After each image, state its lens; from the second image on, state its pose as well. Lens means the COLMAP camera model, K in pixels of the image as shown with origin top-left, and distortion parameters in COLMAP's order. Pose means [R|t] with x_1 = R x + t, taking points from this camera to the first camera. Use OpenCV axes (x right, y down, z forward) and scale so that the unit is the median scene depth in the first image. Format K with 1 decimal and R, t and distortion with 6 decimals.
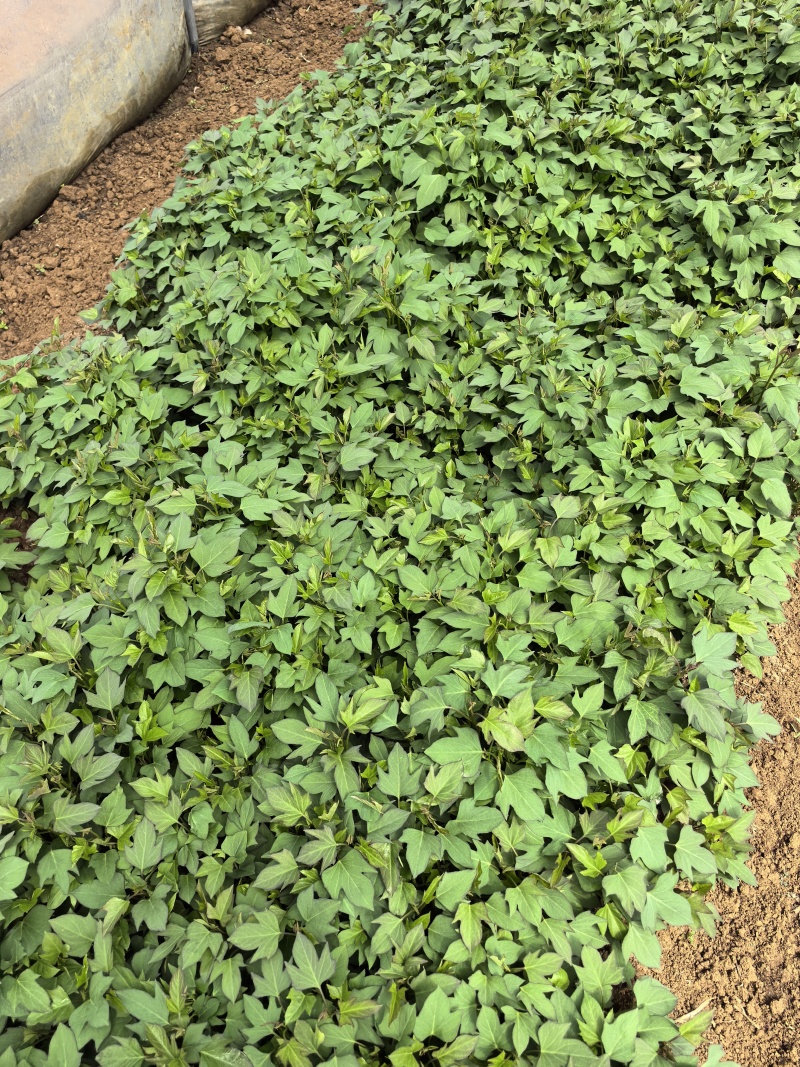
lens RADIAL K [[859.8, 0, 400.0], [0, 859.8, 533.5], [0, 0, 1]] dist [0.000855, -0.004307]
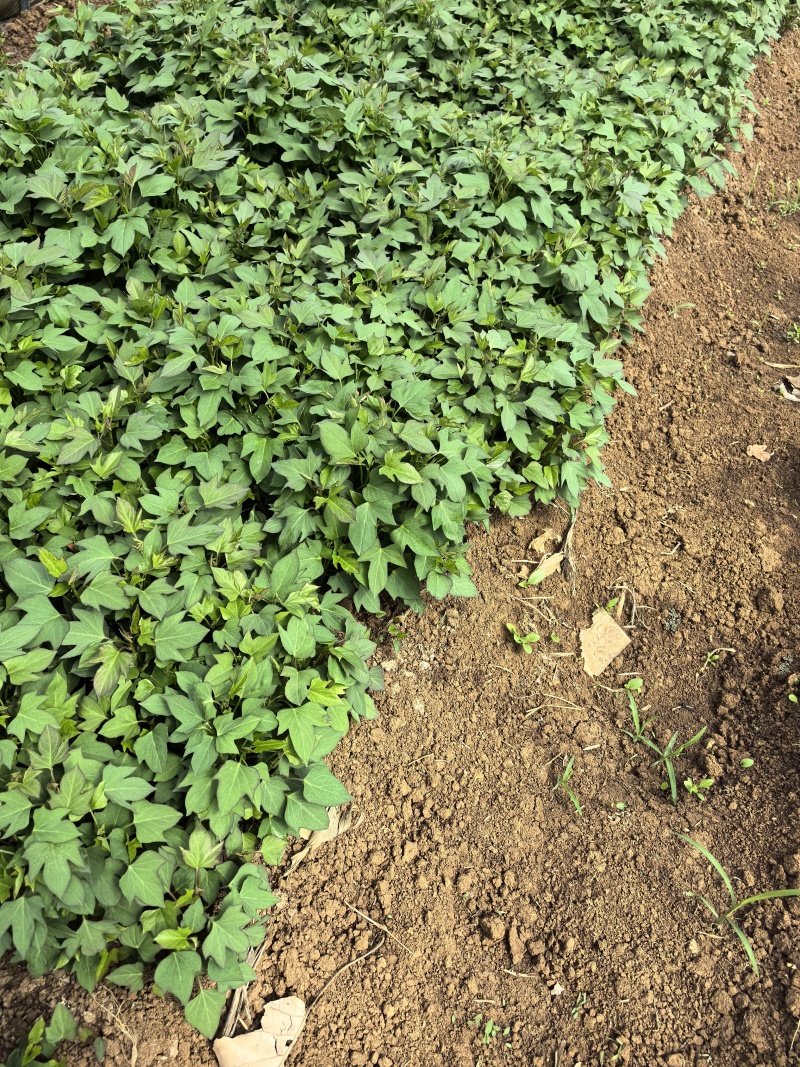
lens RADIAL K [[859.8, 0, 400.0], [0, 859.8, 533.5], [0, 0, 1]] dist [0.000855, -0.004307]
pose [[0.973698, 0.156740, 0.165362, -0.140834], [-0.140621, 0.984467, -0.105120, 0.691498], [-0.179270, 0.079102, 0.980615, -0.265708]]
